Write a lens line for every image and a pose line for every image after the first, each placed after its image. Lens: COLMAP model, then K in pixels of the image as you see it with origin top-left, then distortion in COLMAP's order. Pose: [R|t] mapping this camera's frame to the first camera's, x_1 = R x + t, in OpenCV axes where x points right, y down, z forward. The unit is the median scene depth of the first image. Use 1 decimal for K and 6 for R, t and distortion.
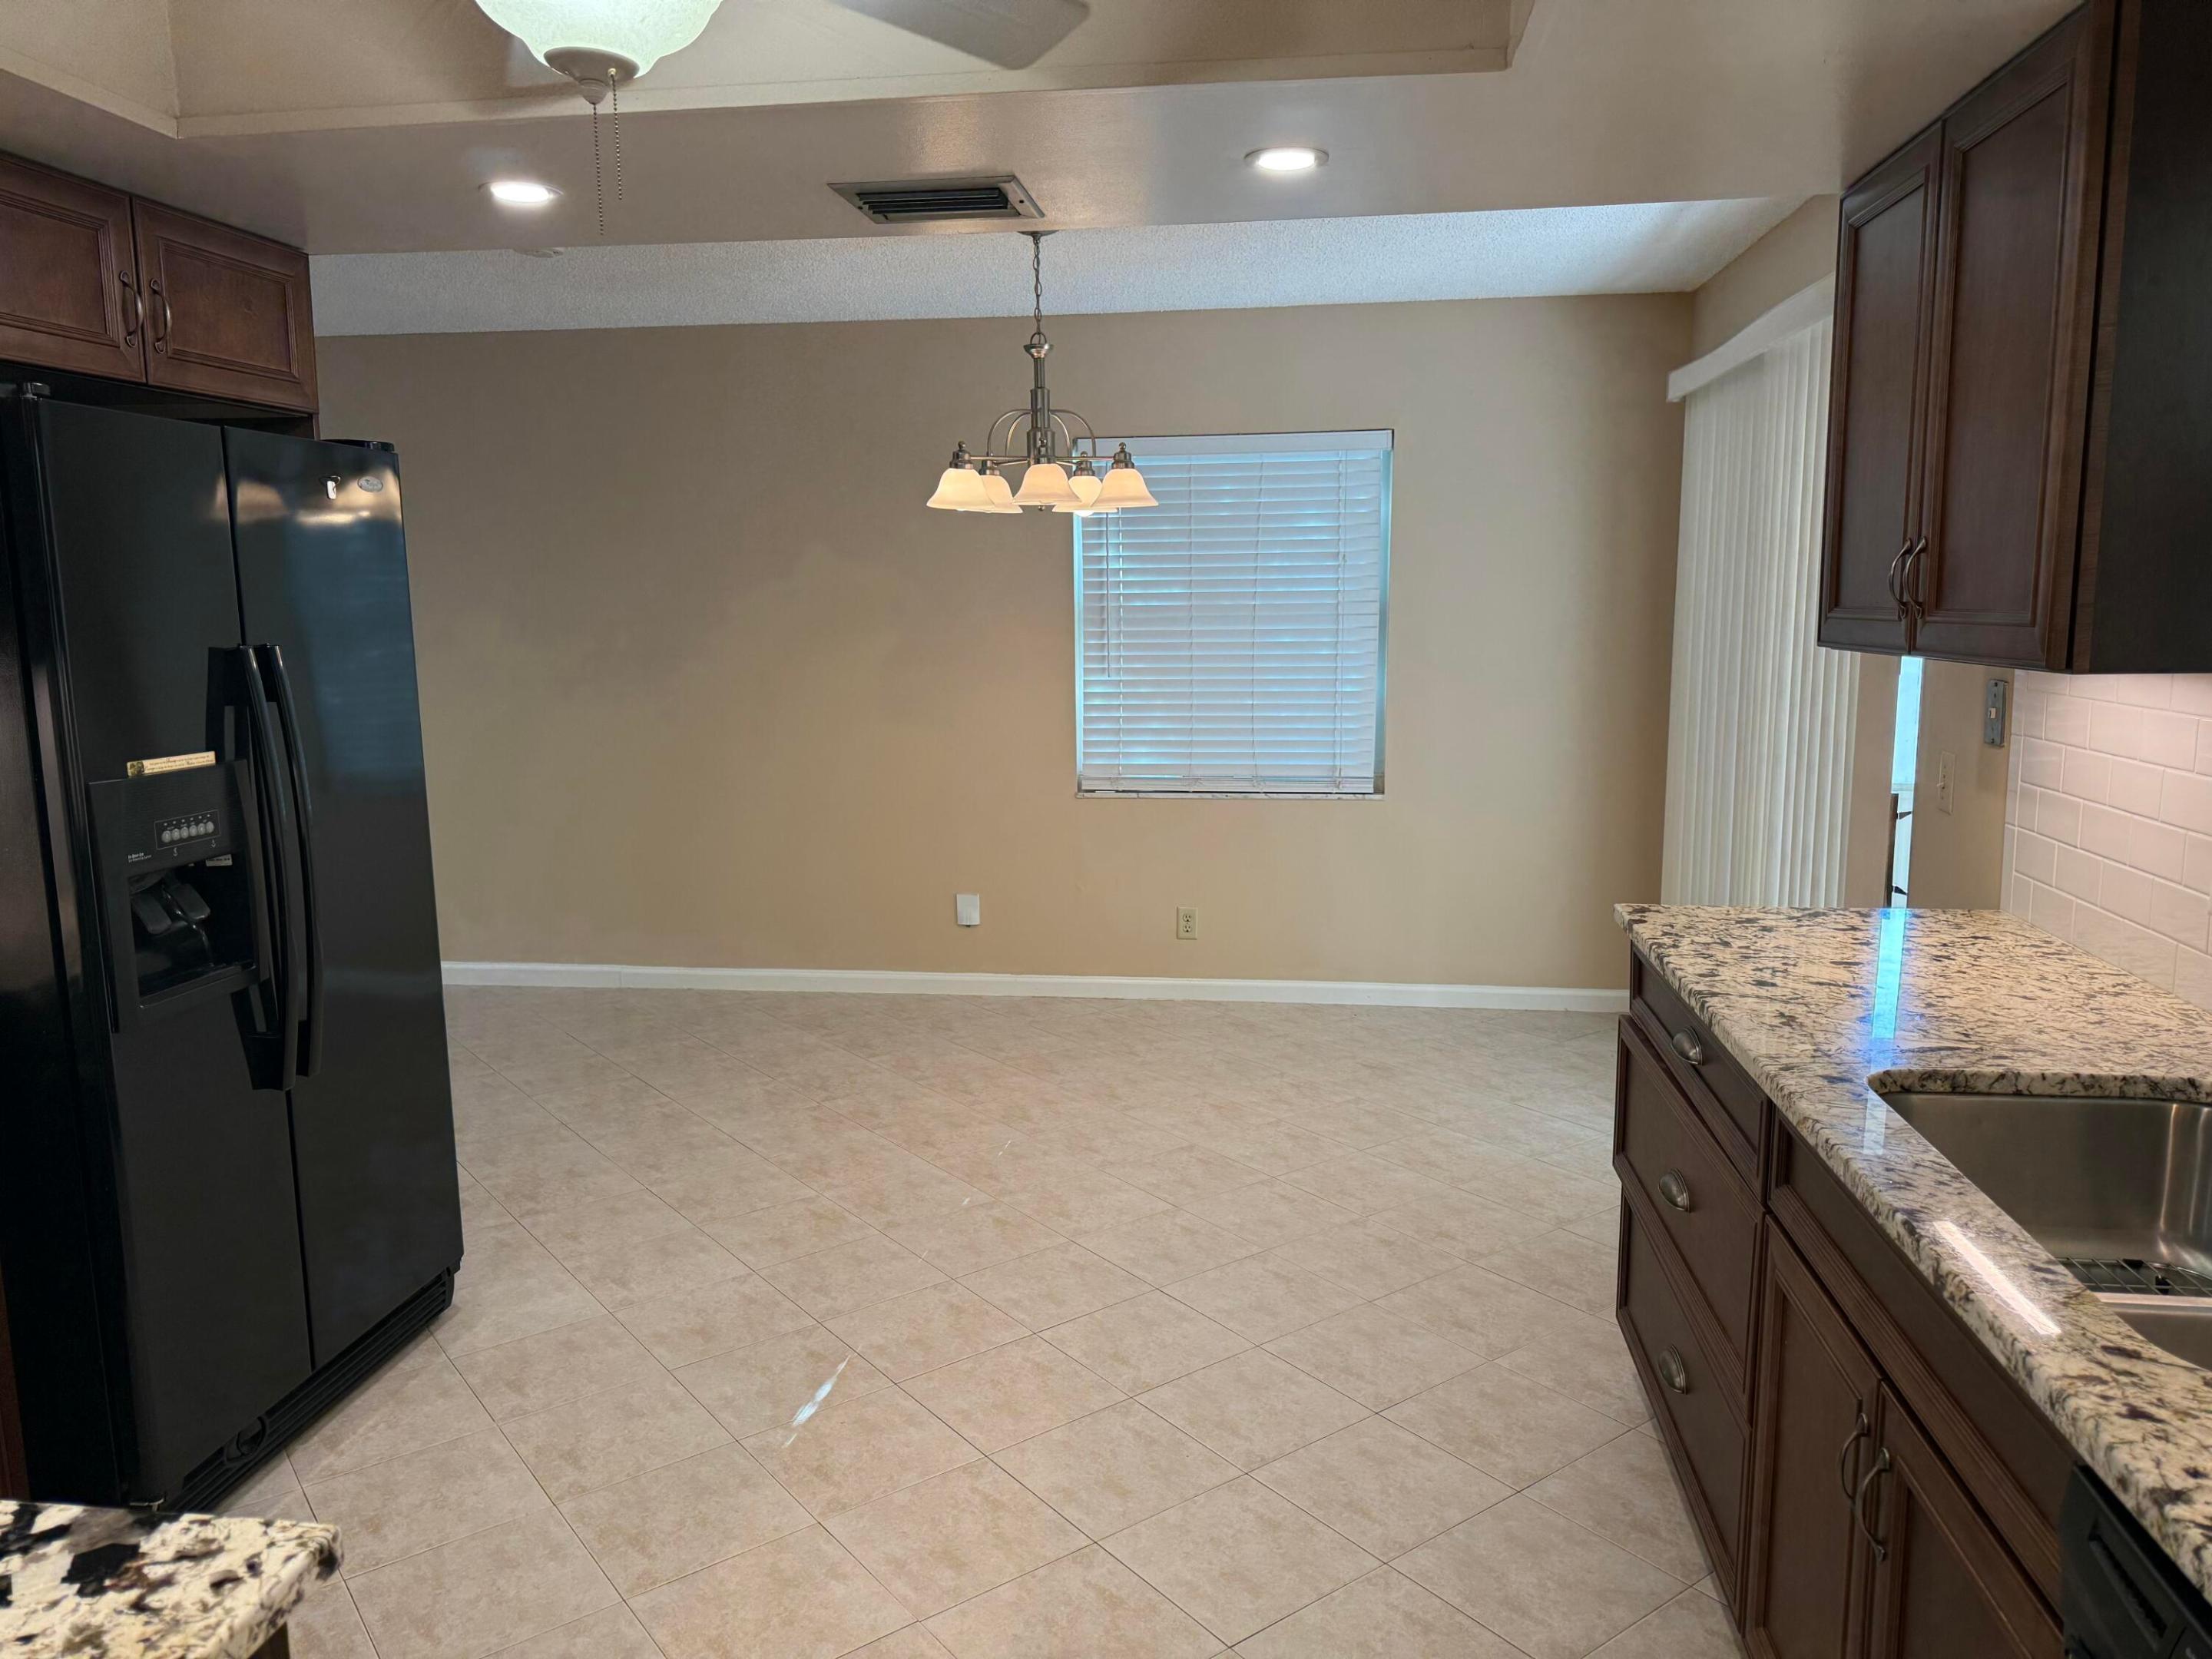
lens RADIAL K [[1561.8, 0, 1118.8], [0, 1561.8, 824.6], [0, 0, 1]] dist [0.013613, -0.006334]
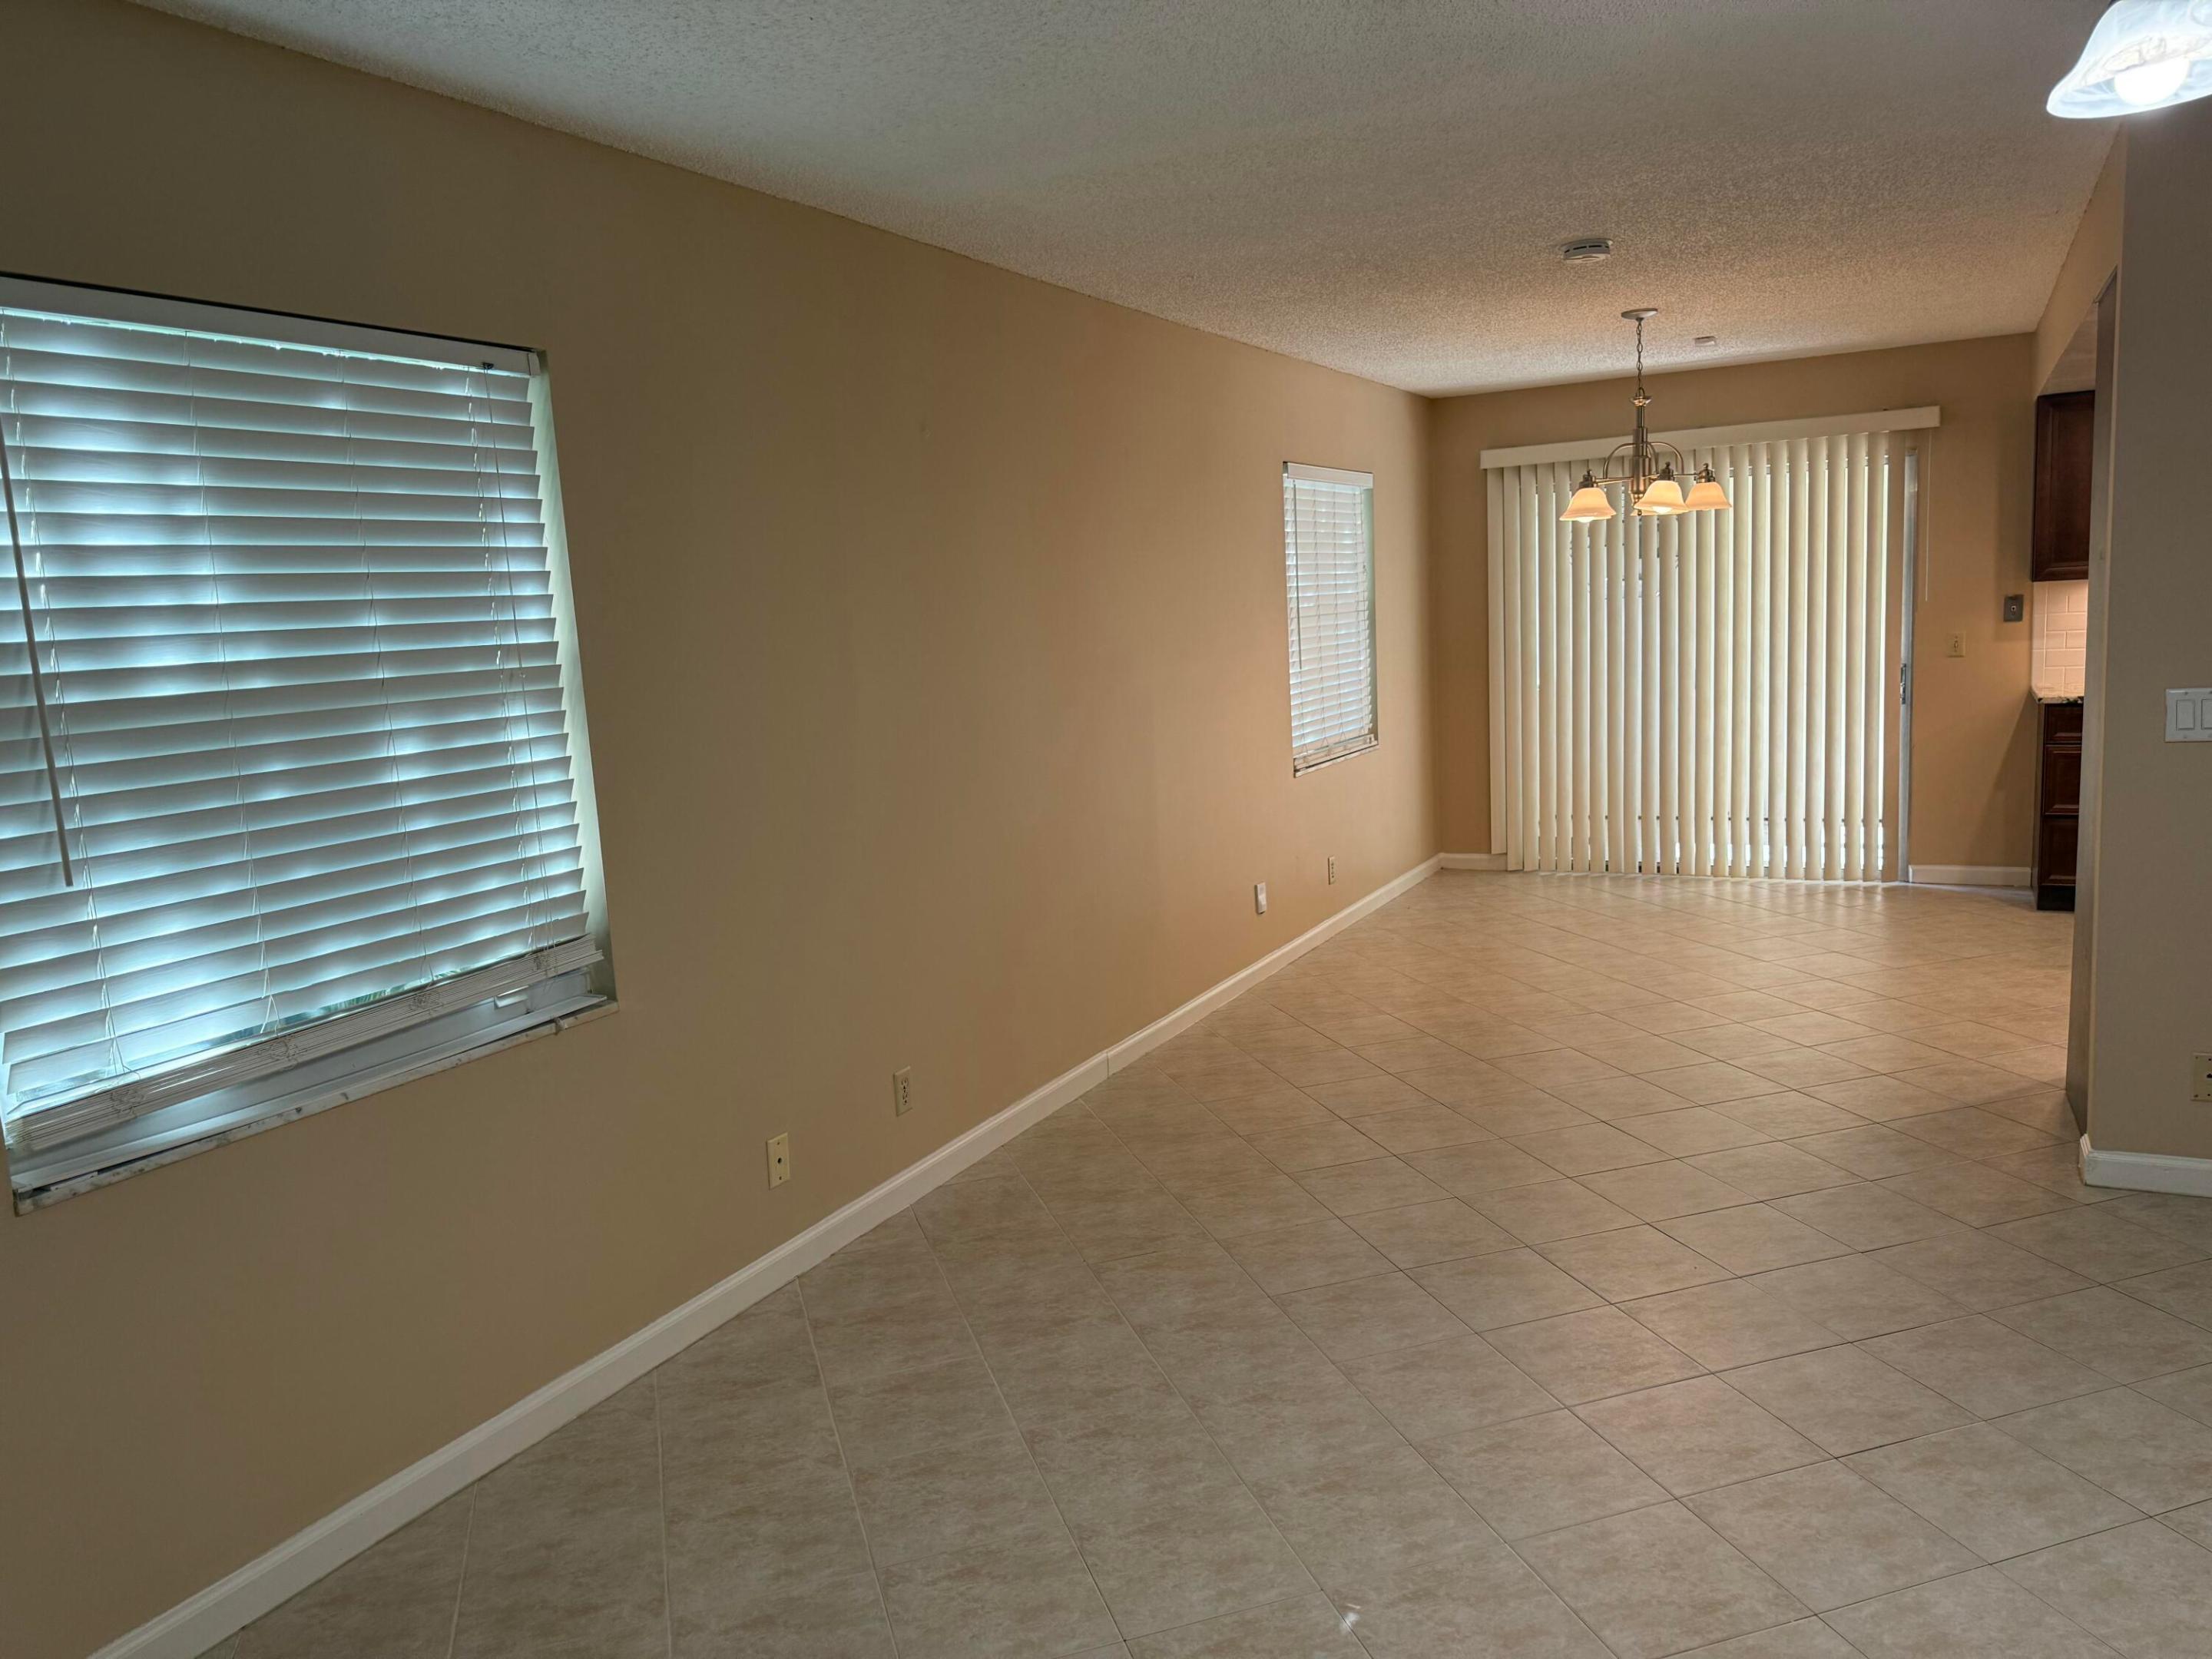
lens RADIAL K [[1536.5, 0, 1195.5], [0, 1536.5, 826.6], [0, 0, 1]] dist [-0.001139, -0.003200]
pose [[0.314231, -0.154794, 0.936642, -1.105374], [0.188238, 0.977187, 0.098343, -0.101792], [-0.930497, 0.145409, 0.336201, 0.716545]]
